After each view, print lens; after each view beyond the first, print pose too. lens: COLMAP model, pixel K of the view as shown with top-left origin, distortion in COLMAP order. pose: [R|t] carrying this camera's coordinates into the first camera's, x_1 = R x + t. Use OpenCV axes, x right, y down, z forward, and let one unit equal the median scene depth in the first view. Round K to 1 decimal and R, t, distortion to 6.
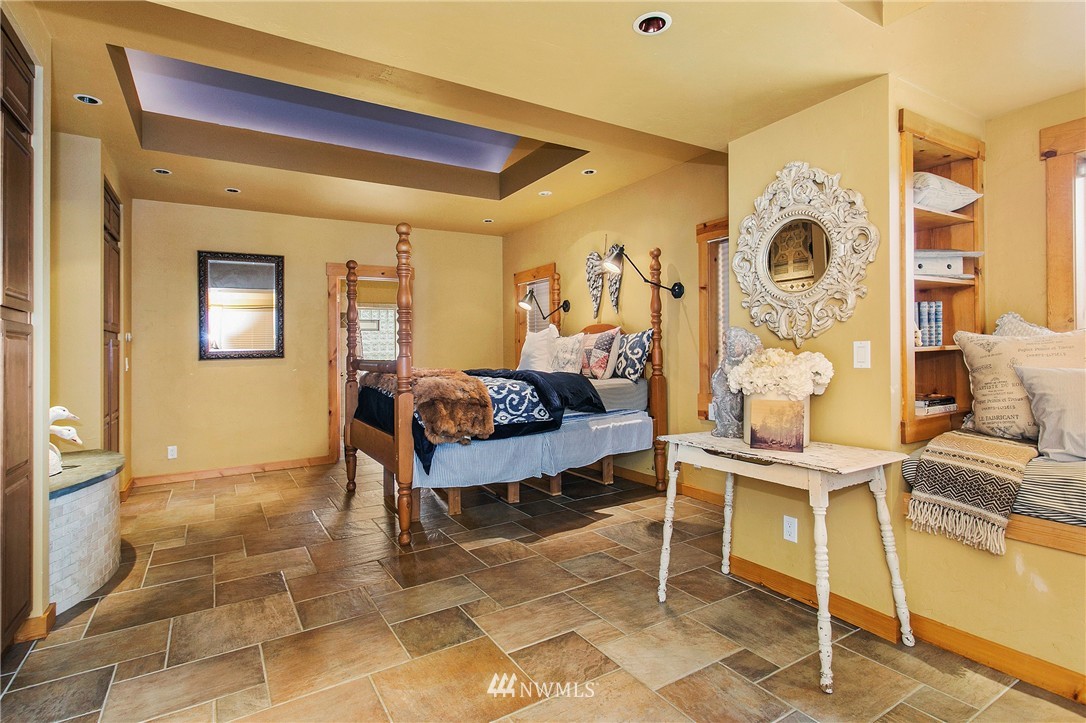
lens RADIAL K [[536.5, 0, 544.2], [0, 536.5, 348.7], [0, 0, 1]] dist [0.004163, 0.000575]
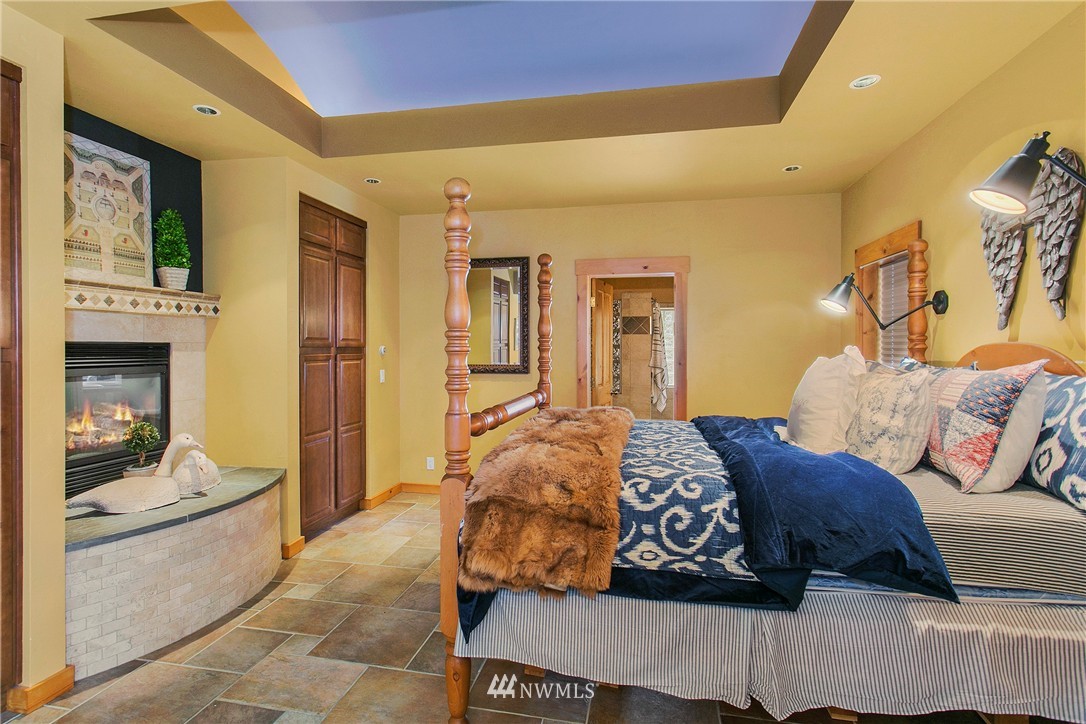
lens RADIAL K [[518.4, 0, 539.7], [0, 518.4, 342.7], [0, 0, 1]] dist [0.003258, 0.000670]
pose [[0.724022, 0.017918, -0.689544, 0.145604], [-0.016970, 0.999823, 0.008162, -0.053033], [0.689568, 0.005792, 0.724198, 0.527761]]
